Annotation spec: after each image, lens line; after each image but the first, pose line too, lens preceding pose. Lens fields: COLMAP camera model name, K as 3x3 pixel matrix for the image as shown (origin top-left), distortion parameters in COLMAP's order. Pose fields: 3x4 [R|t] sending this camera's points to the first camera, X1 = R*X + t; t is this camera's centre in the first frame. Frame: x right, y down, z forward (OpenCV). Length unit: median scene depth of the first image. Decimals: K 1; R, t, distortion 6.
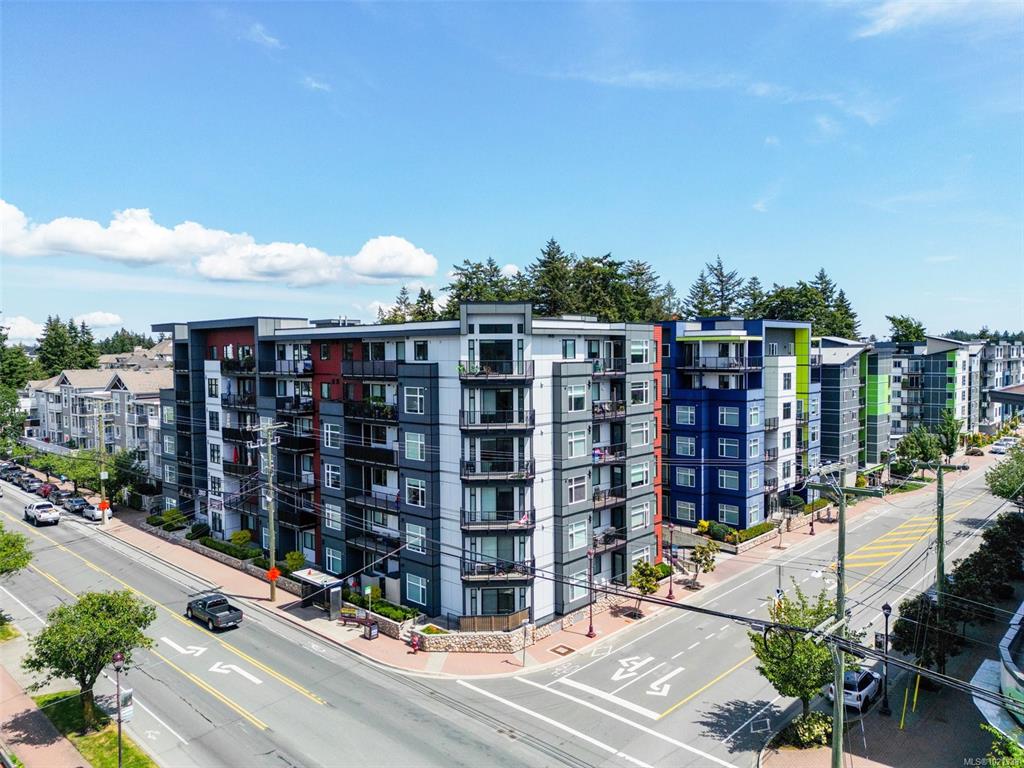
lens RADIAL K [[719.4, 0, 518.5], [0, 719.4, 379.5], [0, 0, 1]] dist [0.047882, -0.034358]
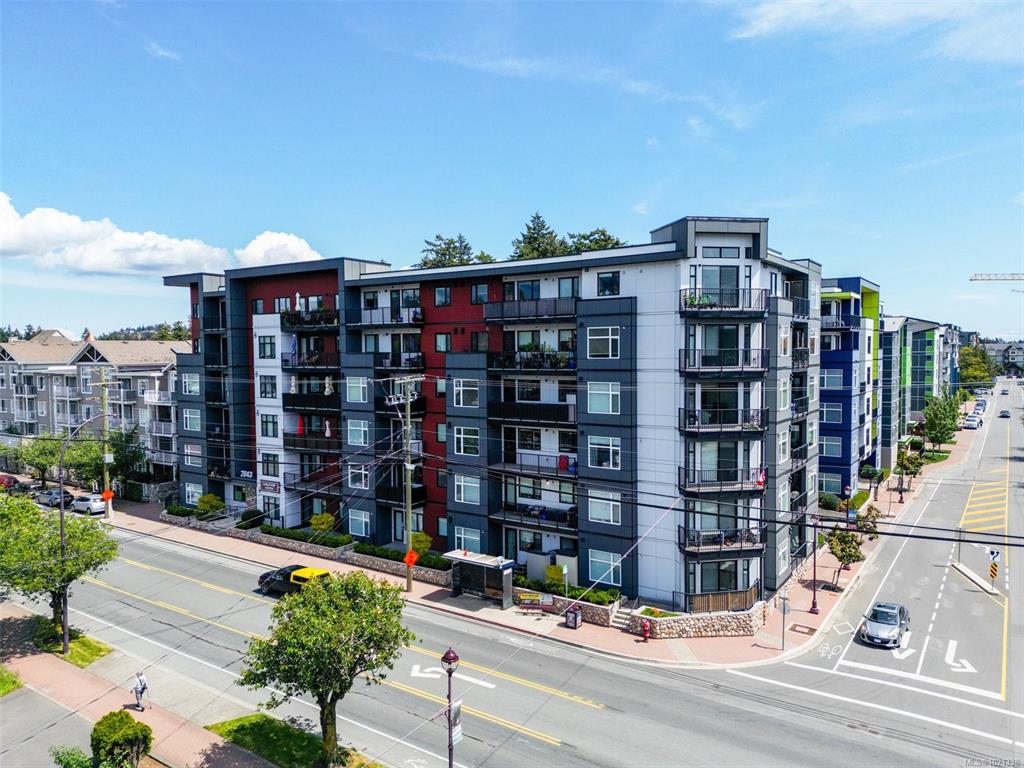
lens RADIAL K [[719.4, 0, 518.9], [0, 719.4, 384.1], [0, 0, 1]] dist [0.047882, -0.034358]
pose [[0.989241, -0.007118, 0.146119, -0.325131], [0.005974, 0.999948, 0.008268, 0.062230], [-0.146170, -0.007306, 0.989233, 0.166593]]
